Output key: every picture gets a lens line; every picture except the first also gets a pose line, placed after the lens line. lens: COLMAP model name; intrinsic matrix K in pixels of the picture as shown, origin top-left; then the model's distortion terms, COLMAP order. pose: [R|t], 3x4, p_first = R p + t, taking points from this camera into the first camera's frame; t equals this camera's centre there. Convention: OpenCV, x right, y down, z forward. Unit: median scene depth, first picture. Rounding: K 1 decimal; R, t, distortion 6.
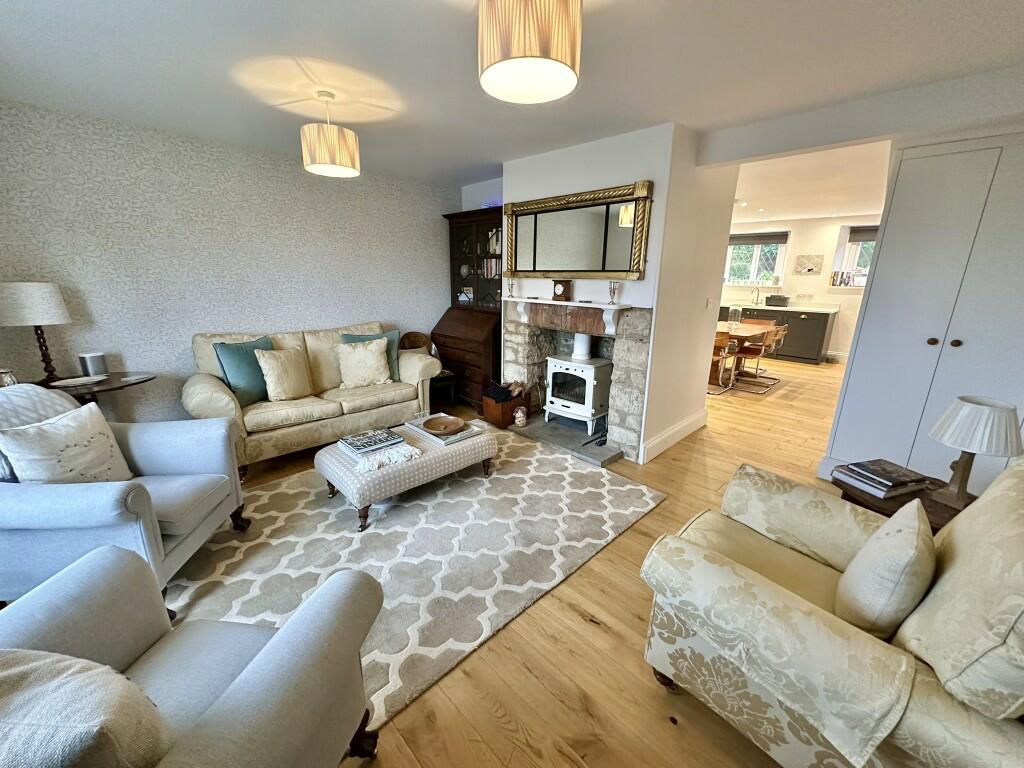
lens RADIAL K [[407.9, 0, 511.9], [0, 407.9, 387.1], [0, 0, 1]] dist [-0.004259, -0.000033]
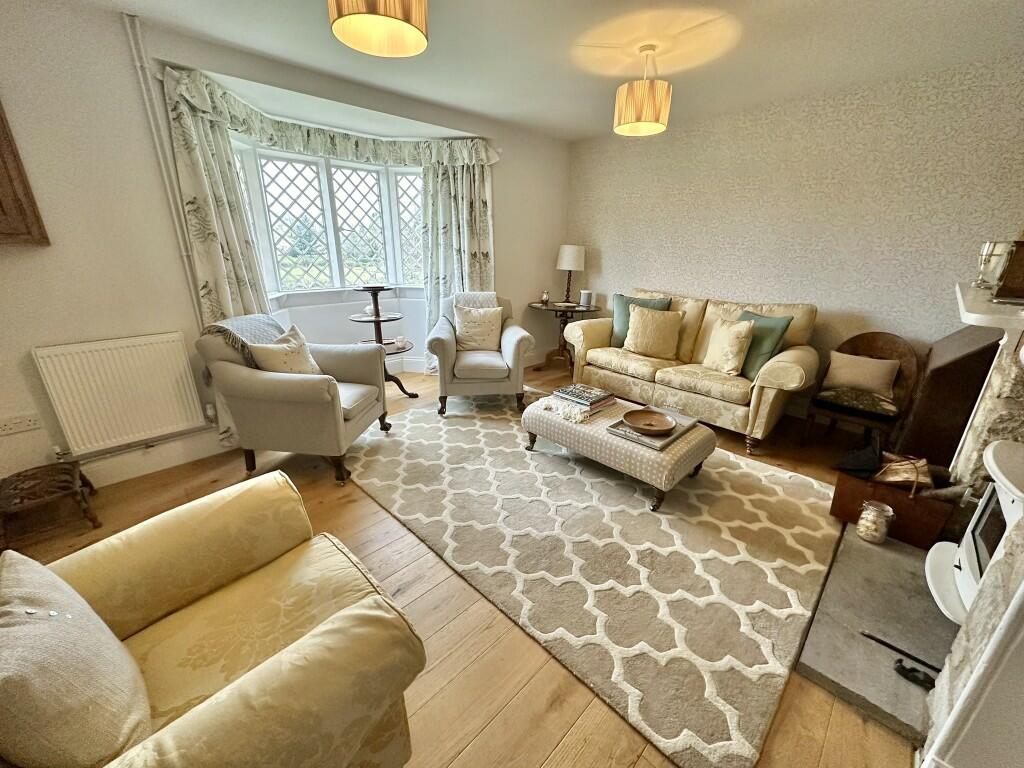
lens RADIAL K [[407.9, 0, 509.5], [0, 407.9, 386.3], [0, 0, 1]] dist [-0.004259, -0.000033]
pose [[0.008429, 0.323362, -0.946238, 0.600581], [-0.278307, 0.909642, 0.308377, -0.149864], [0.960455, 0.260745, 0.097662, 0.647469]]
